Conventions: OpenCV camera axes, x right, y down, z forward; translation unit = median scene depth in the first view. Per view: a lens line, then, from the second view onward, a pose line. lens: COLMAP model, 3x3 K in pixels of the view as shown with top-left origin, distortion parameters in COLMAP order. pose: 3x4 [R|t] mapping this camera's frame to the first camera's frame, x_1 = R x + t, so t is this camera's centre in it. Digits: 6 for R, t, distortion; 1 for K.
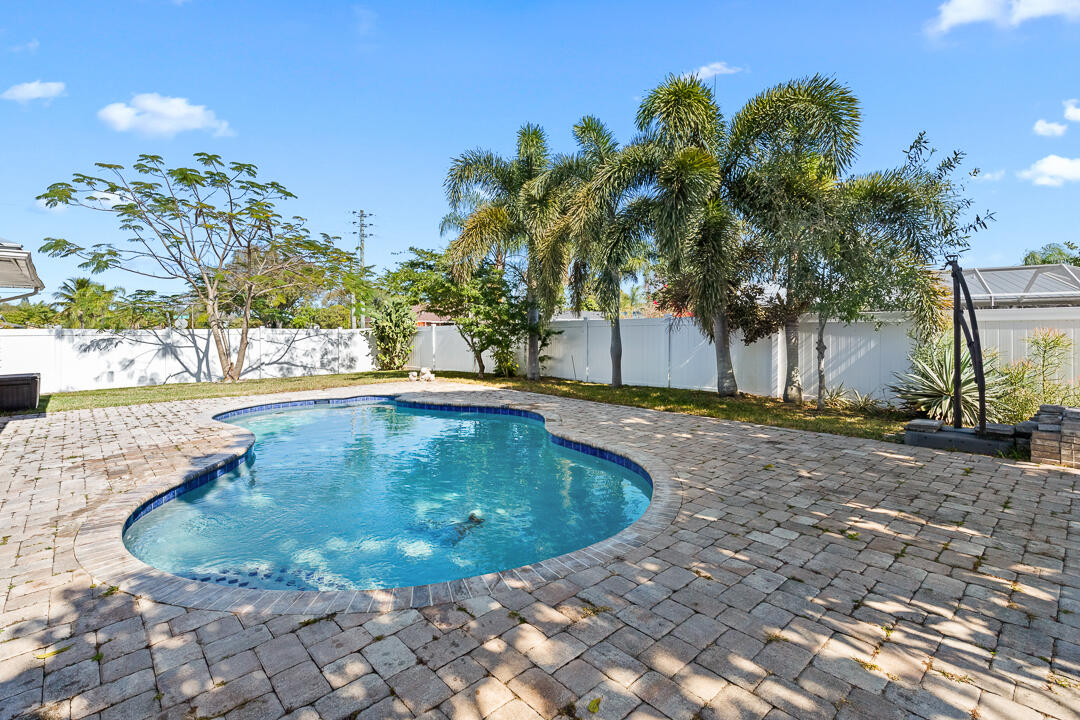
lens RADIAL K [[498.3, 0, 541.7], [0, 498.3, 322.2], [0, 0, 1]] dist [0.004384, -0.000512]
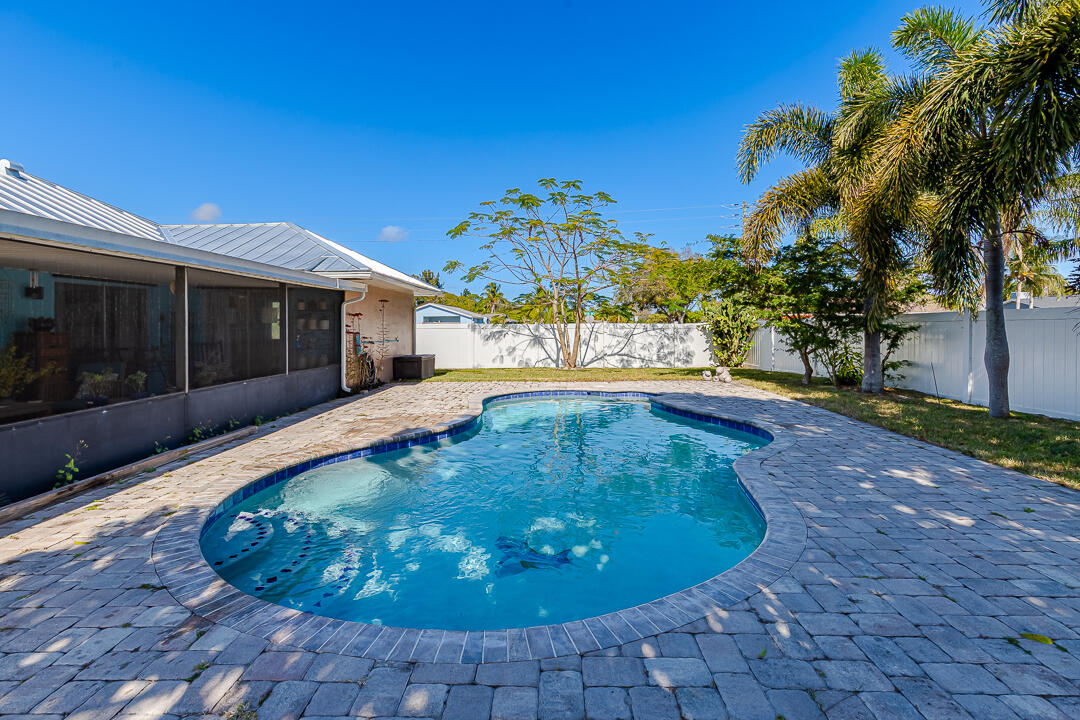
lens RADIAL K [[498.3, 0, 541.7], [0, 498.3, 322.2], [0, 0, 1]] dist [0.004384, -0.000512]
pose [[0.718051, -0.002576, -0.695985, 0.142187], [0.010858, 0.999913, 0.007500, 0.000233], [0.695905, -0.012943, 0.718017, 0.119494]]
